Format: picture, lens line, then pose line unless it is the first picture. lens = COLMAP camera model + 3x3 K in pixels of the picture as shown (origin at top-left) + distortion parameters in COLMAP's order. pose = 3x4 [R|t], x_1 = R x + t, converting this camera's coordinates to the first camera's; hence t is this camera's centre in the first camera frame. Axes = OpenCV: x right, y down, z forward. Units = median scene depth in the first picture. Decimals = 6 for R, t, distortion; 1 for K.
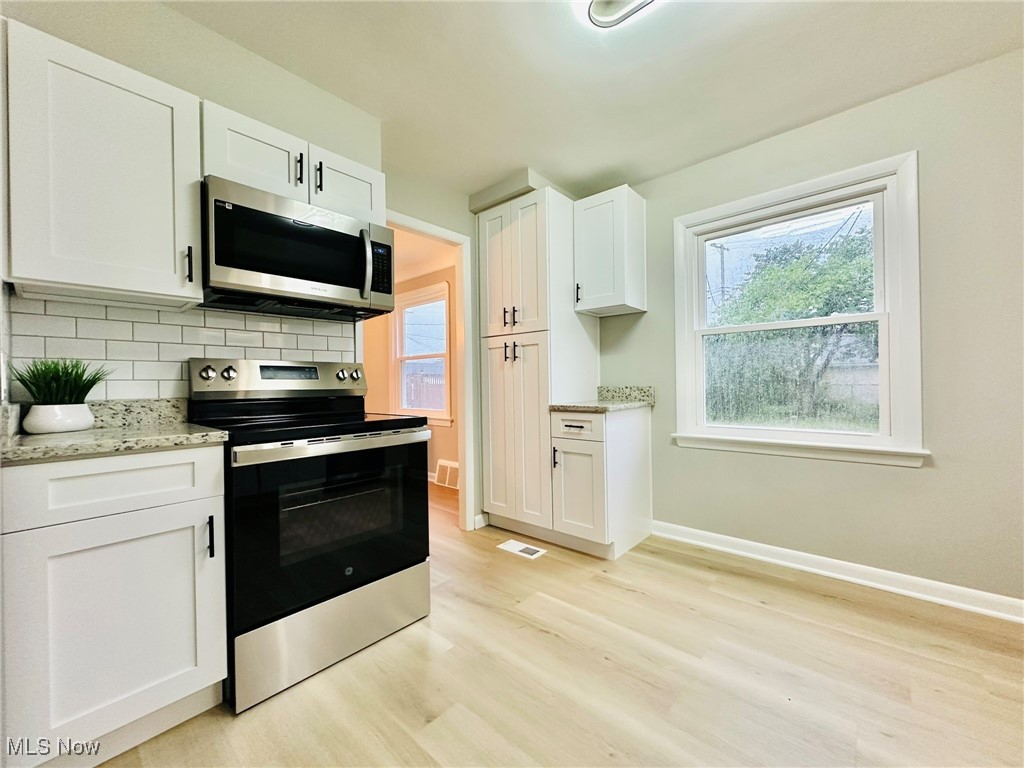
lens RADIAL K [[409.3, 0, 512.4], [0, 409.3, 382.4], [0, 0, 1]] dist [0.002984, 0.000229]
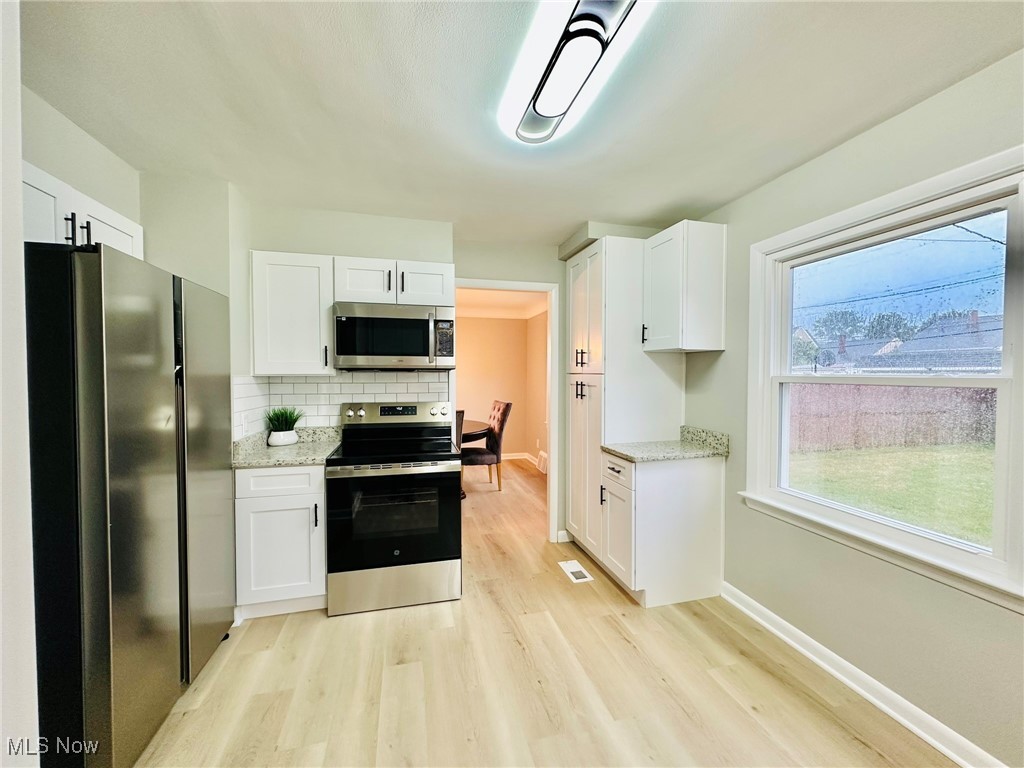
lens RADIAL K [[409.3, 0, 510.6], [0, 409.3, 382.8], [0, 0, 1]] dist [0.002984, 0.000229]
pose [[0.831166, 0.029930, -0.555218, 0.499593], [-0.012189, 0.999291, 0.035622, -0.146434], [0.555890, -0.022840, 0.830942, -0.008157]]
